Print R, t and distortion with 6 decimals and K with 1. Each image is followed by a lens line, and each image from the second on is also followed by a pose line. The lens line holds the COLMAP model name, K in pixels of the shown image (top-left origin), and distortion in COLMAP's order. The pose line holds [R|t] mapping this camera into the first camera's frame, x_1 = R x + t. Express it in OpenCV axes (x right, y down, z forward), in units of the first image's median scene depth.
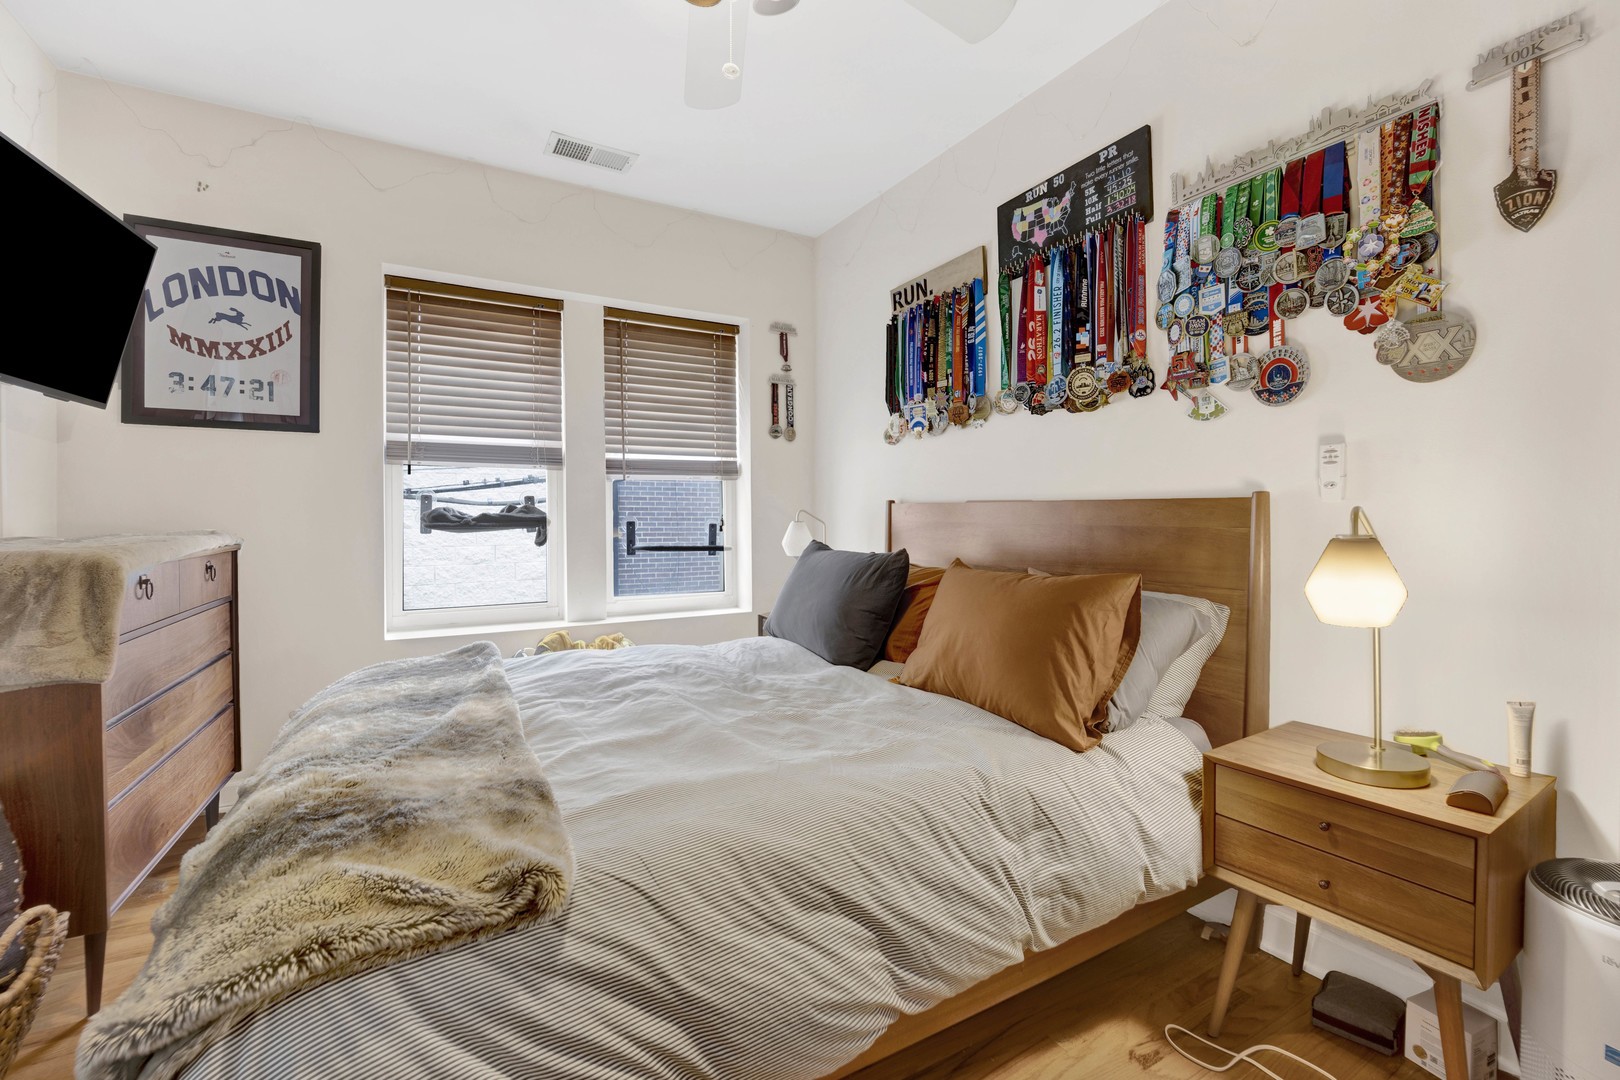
lens RADIAL K [[676.3, 0, 810.0], [0, 676.3, 540.0], [0, 0, 1]] dist [0.001260, -0.011517]
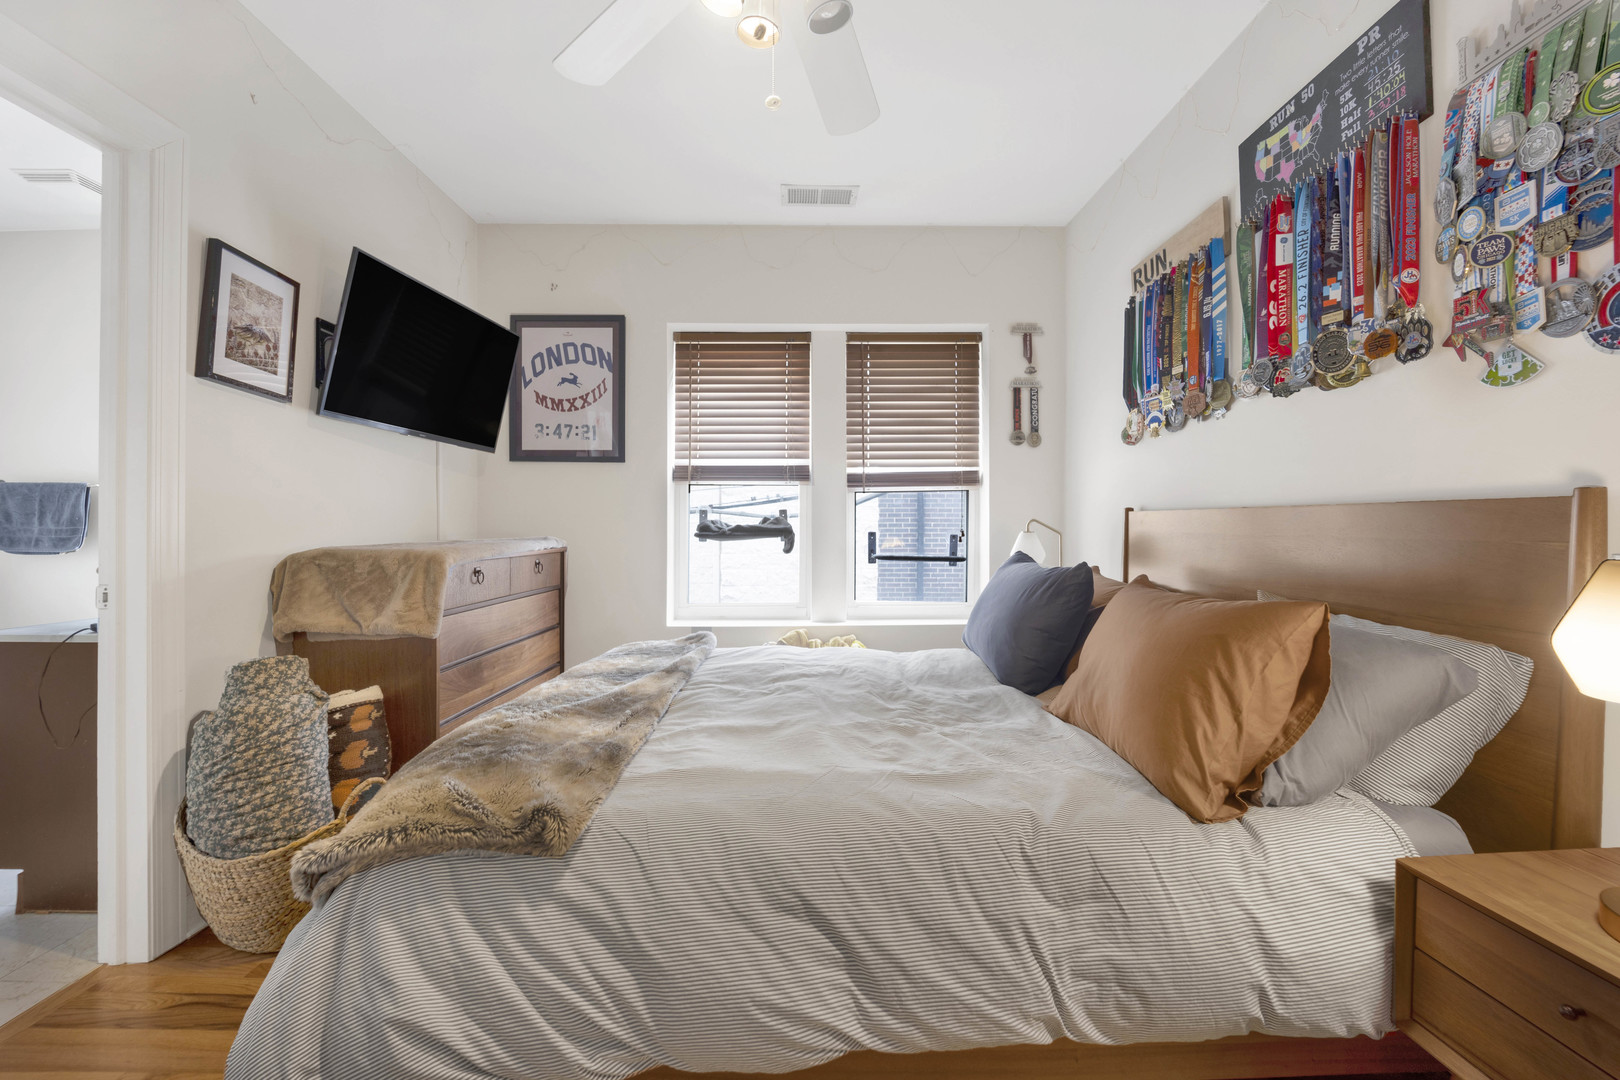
lens RADIAL K [[660.4, 0, 806.4], [0, 660.4, 555.0], [0, 0, 1]] dist [-0.015363, 0.000104]
pose [[0.878595, 0.019261, -0.477180, 0.220026], [-0.016222, 0.999813, 0.010488, -0.000003], [0.477293, -0.001474, 0.878743, 0.065421]]
